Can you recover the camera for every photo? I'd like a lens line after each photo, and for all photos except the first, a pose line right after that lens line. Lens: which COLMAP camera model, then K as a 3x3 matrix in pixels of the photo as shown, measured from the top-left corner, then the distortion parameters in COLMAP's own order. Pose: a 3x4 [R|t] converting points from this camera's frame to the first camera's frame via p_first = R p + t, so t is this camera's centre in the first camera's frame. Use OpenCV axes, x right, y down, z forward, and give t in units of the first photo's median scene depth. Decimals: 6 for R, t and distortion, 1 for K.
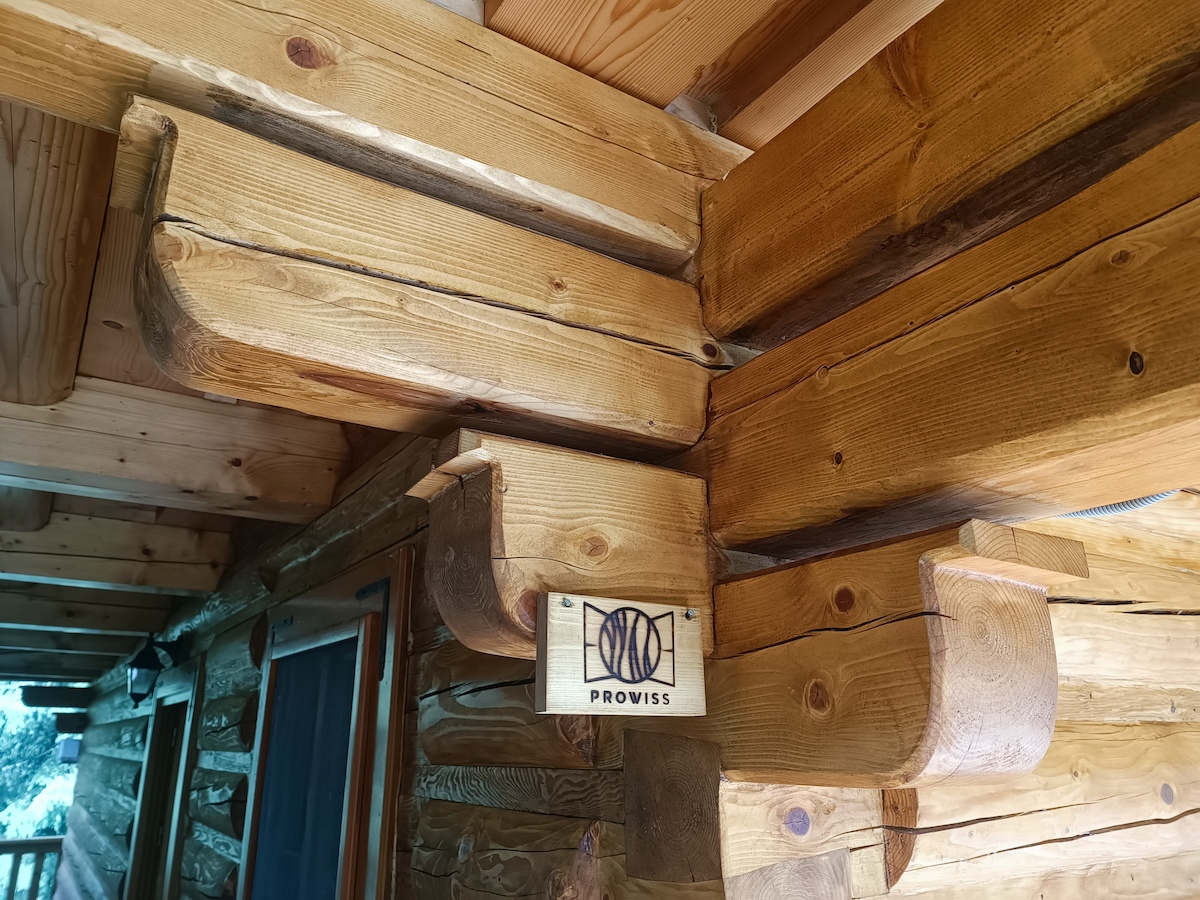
lens RADIAL K [[880.2, 0, 600.0], [0, 880.2, 450.0], [0, 0, 1]] dist [0.009579, -0.039945]
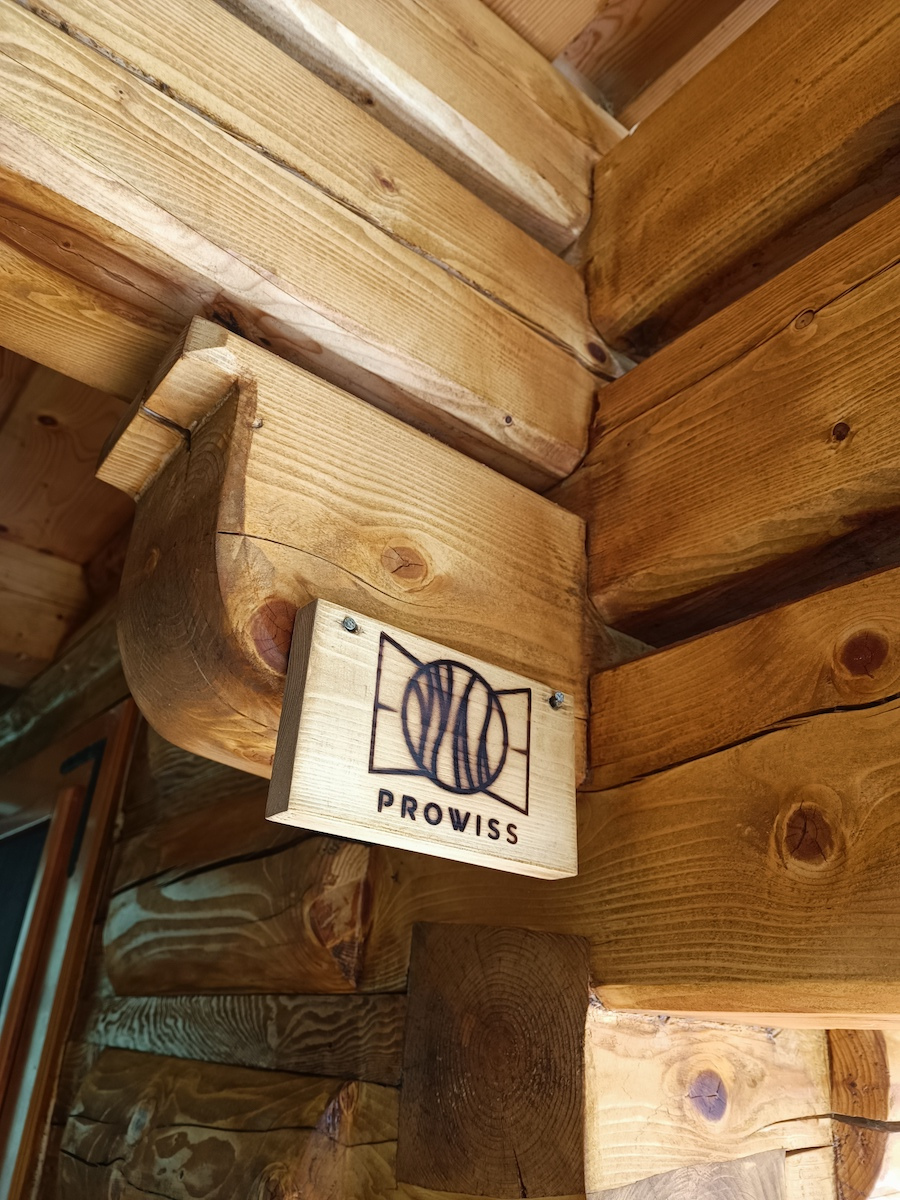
lens RADIAL K [[880.2, 0, 459.3], [0, 880.2, 608.3], [0, 0, 1]] dist [0.009579, -0.039945]
pose [[0.991866, 0.103665, 0.073856, -0.010462], [-0.092874, 0.986211, -0.136976, 0.207860], [-0.087037, 0.129003, 0.987817, 0.418982]]
